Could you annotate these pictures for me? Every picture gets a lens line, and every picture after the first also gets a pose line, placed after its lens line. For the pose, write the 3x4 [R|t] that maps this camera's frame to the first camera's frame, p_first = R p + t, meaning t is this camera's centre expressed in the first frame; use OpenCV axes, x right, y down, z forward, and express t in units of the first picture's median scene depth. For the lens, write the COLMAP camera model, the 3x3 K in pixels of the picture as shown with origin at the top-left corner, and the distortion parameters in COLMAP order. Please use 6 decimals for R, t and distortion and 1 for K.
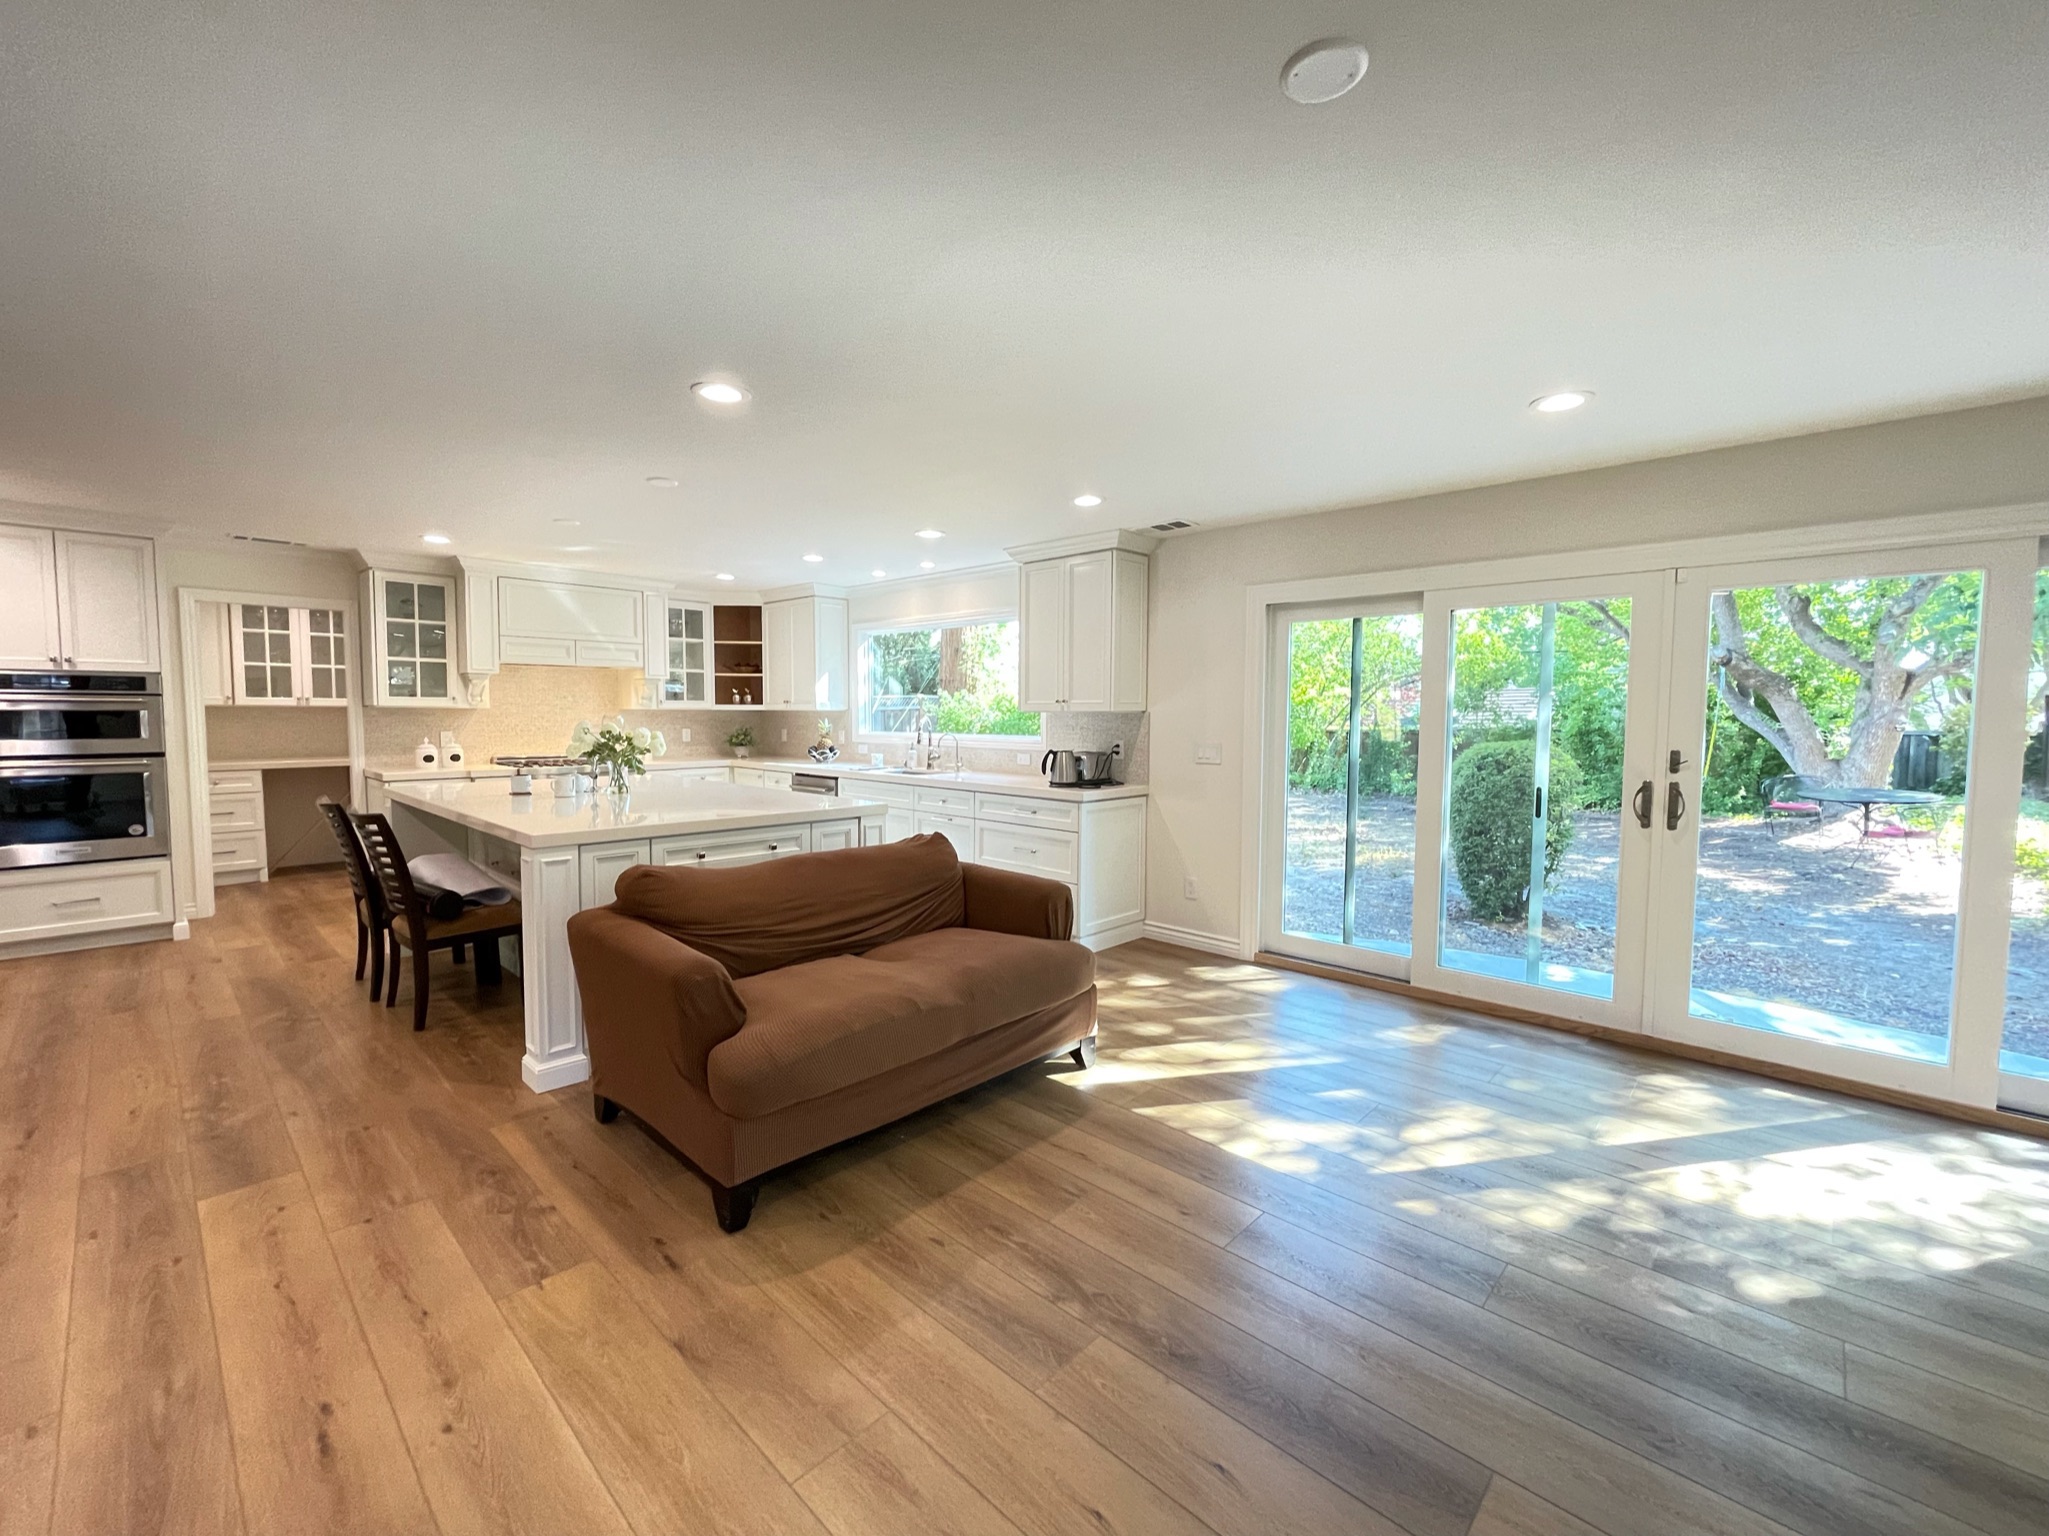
lens RADIAL K [[844.8, 0, 1012.9], [0, 844.8, 764.9], [0, 0, 1]] dist [-0.004107, 0.000232]
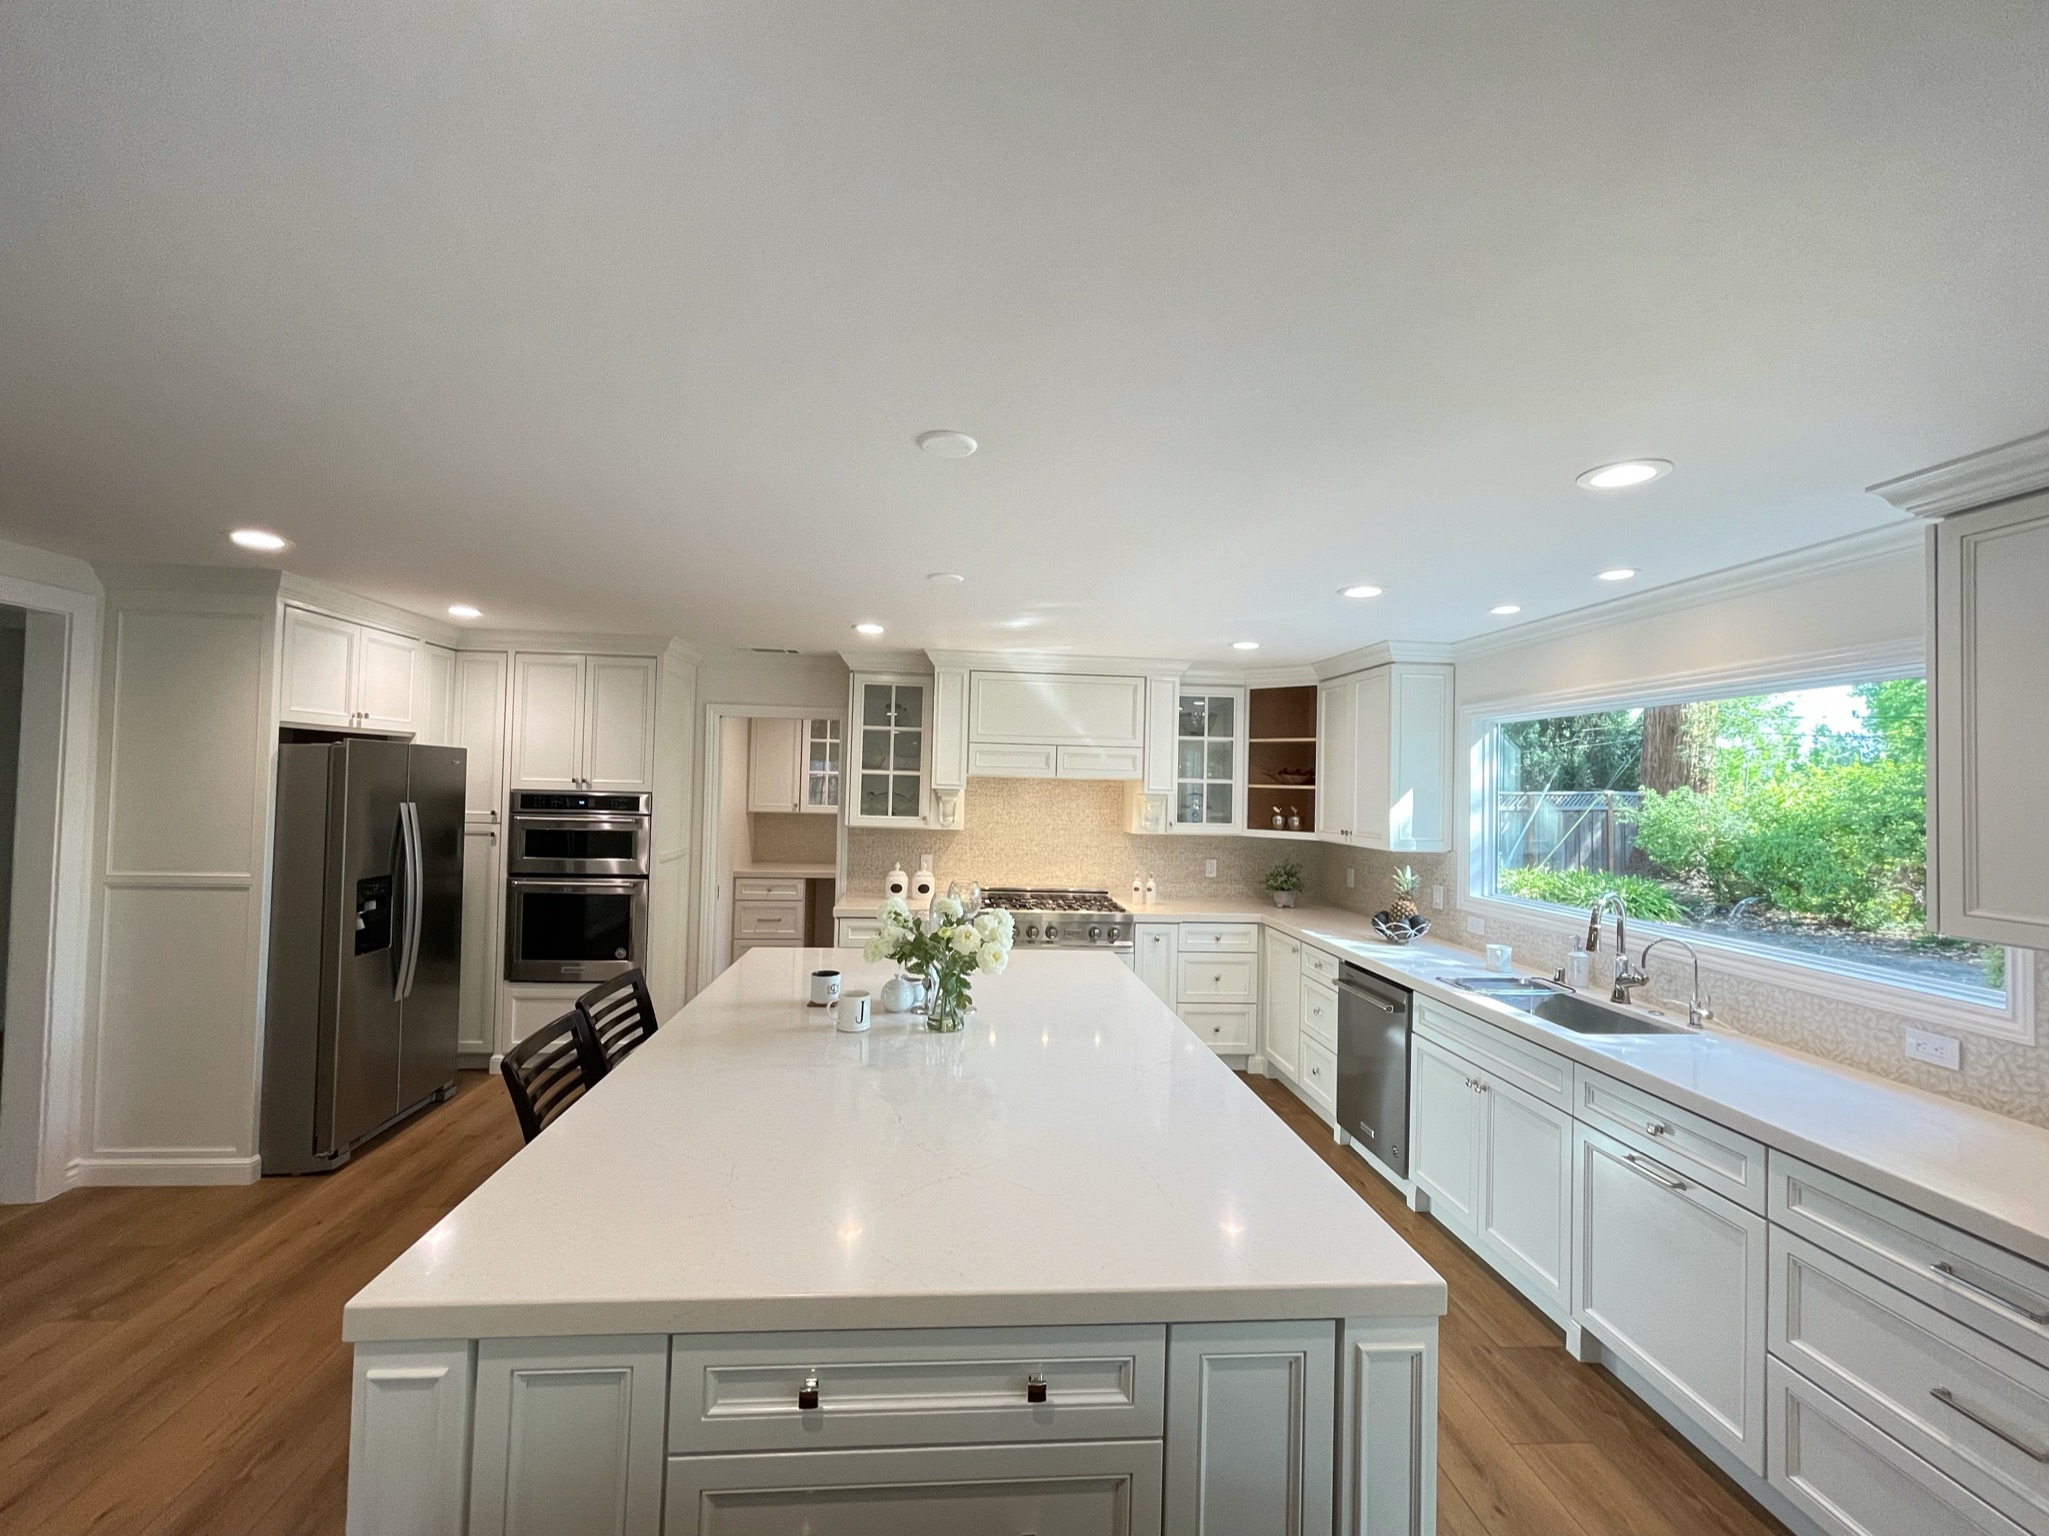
lens RADIAL K [[844.8, 0, 1012.9], [0, 844.8, 764.9], [0, 0, 1]] dist [-0.004107, 0.000232]
pose [[0.747942, -0.002292, -0.663760, -0.041386], [-0.063438, 0.995170, -0.074920, -0.074236], [0.660726, 0.098144, 0.744184, 0.431042]]
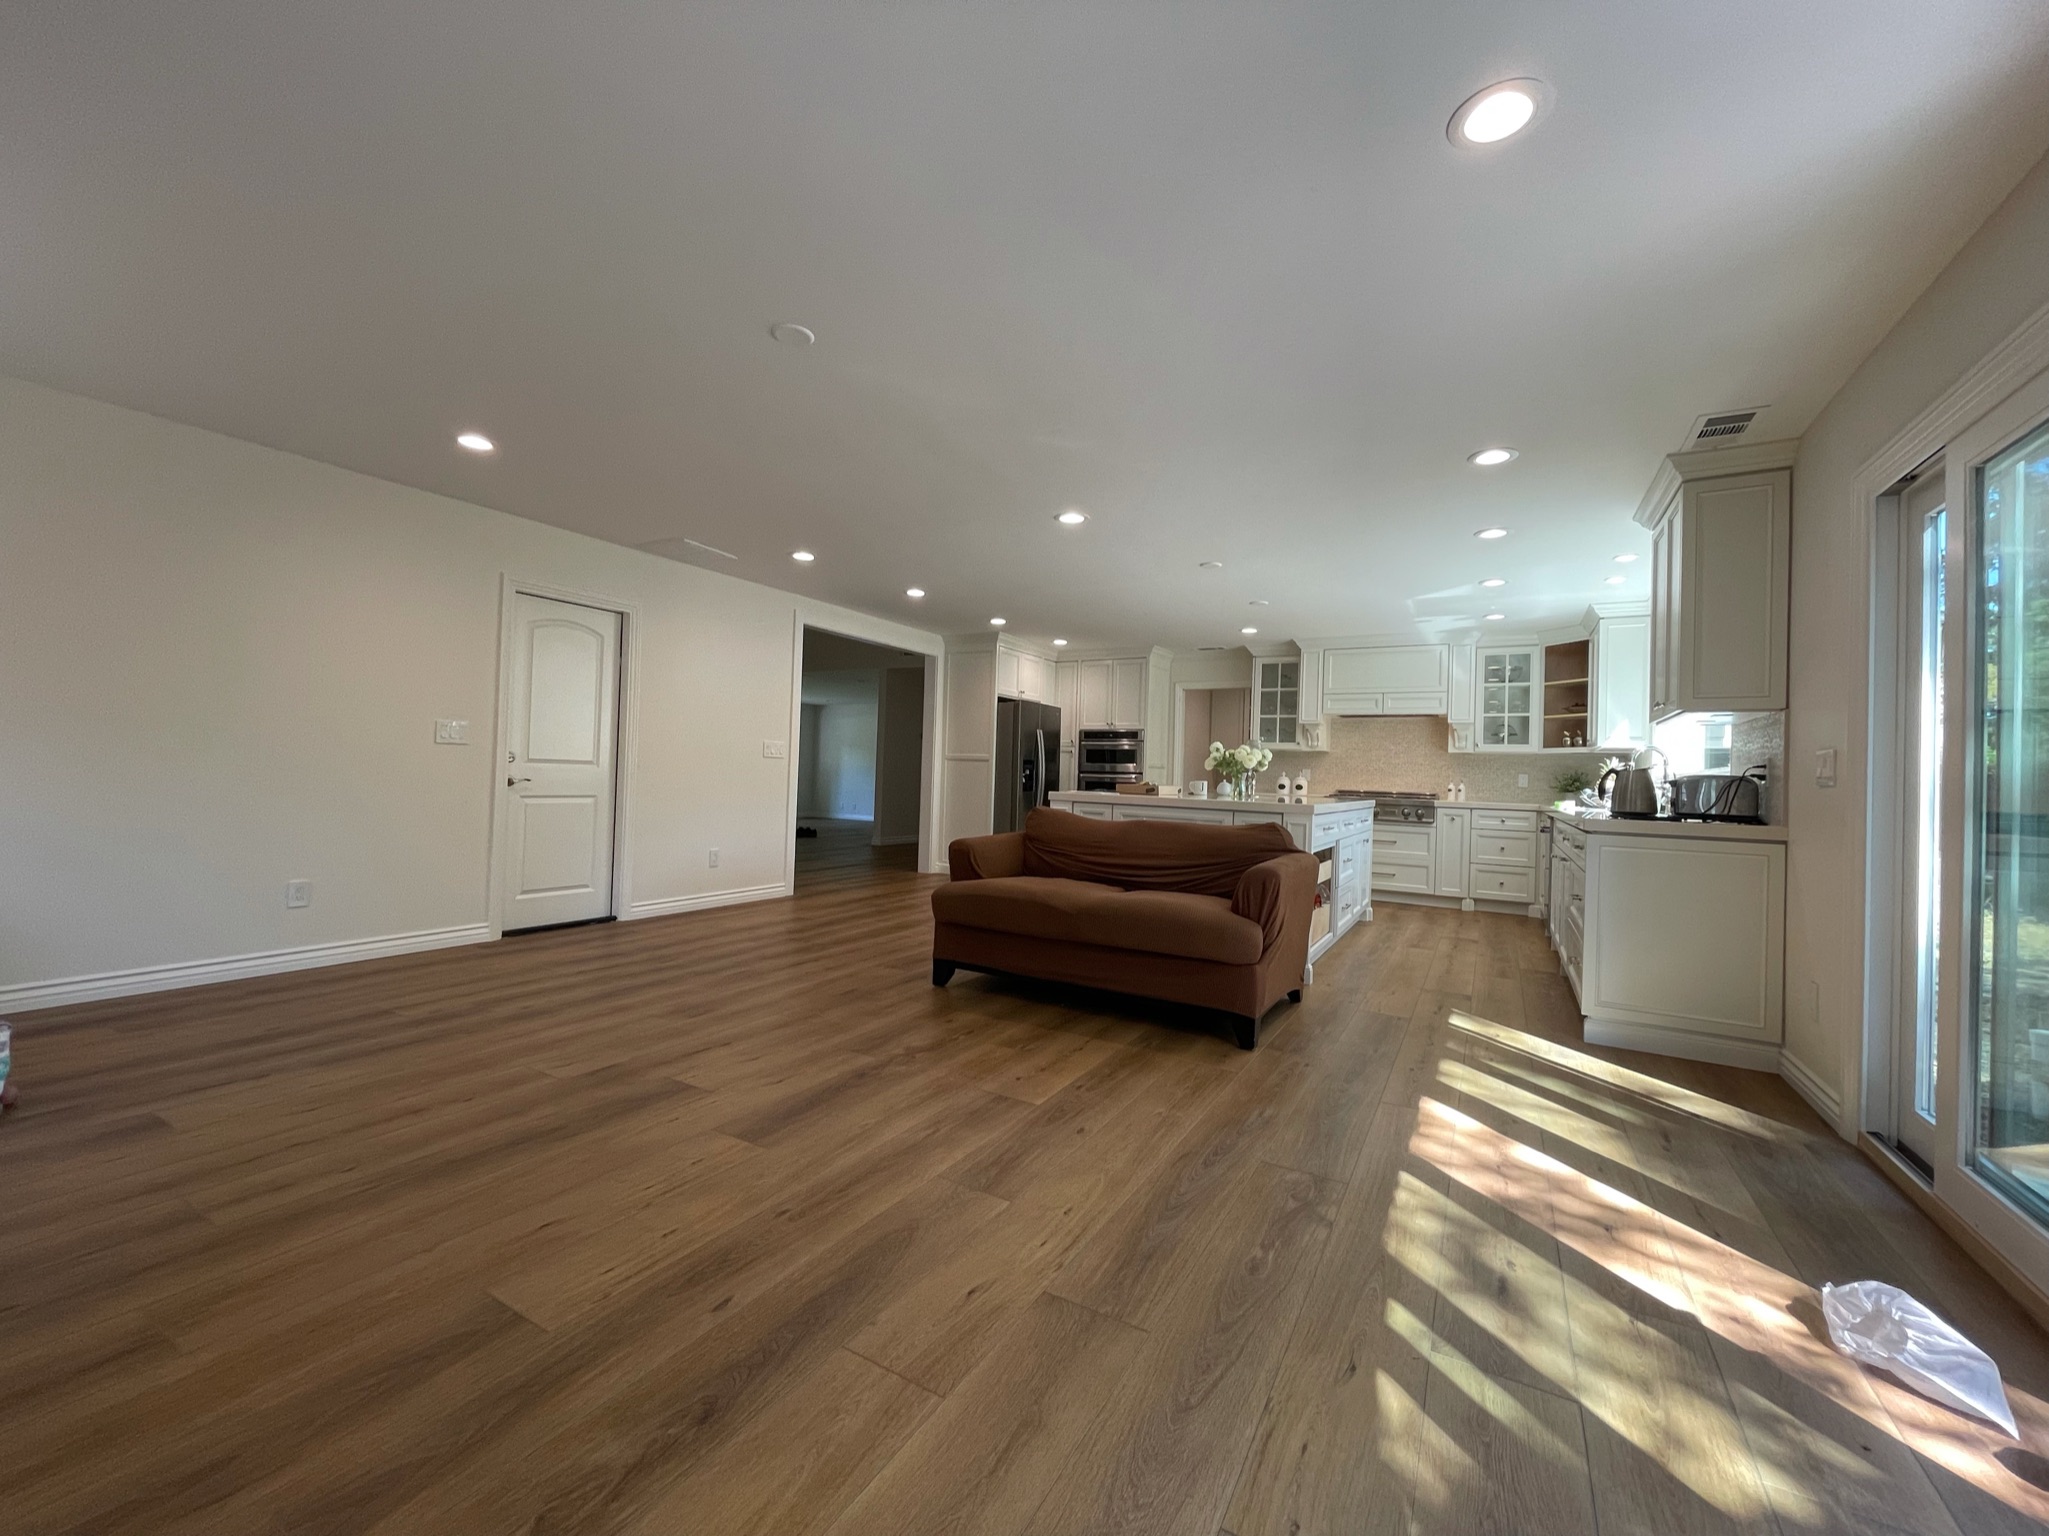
lens RADIAL K [[819.9, 0, 1001.0], [0, 819.9, 760.6], [0, 0, 1]] dist [-0.018943, -0.000084]
pose [[0.212036, -0.017953, -0.977097, 0.524408], [-0.094511, 0.994768, -0.038787, 0.045601], [0.972681, 0.100570, 0.209230, 0.260210]]
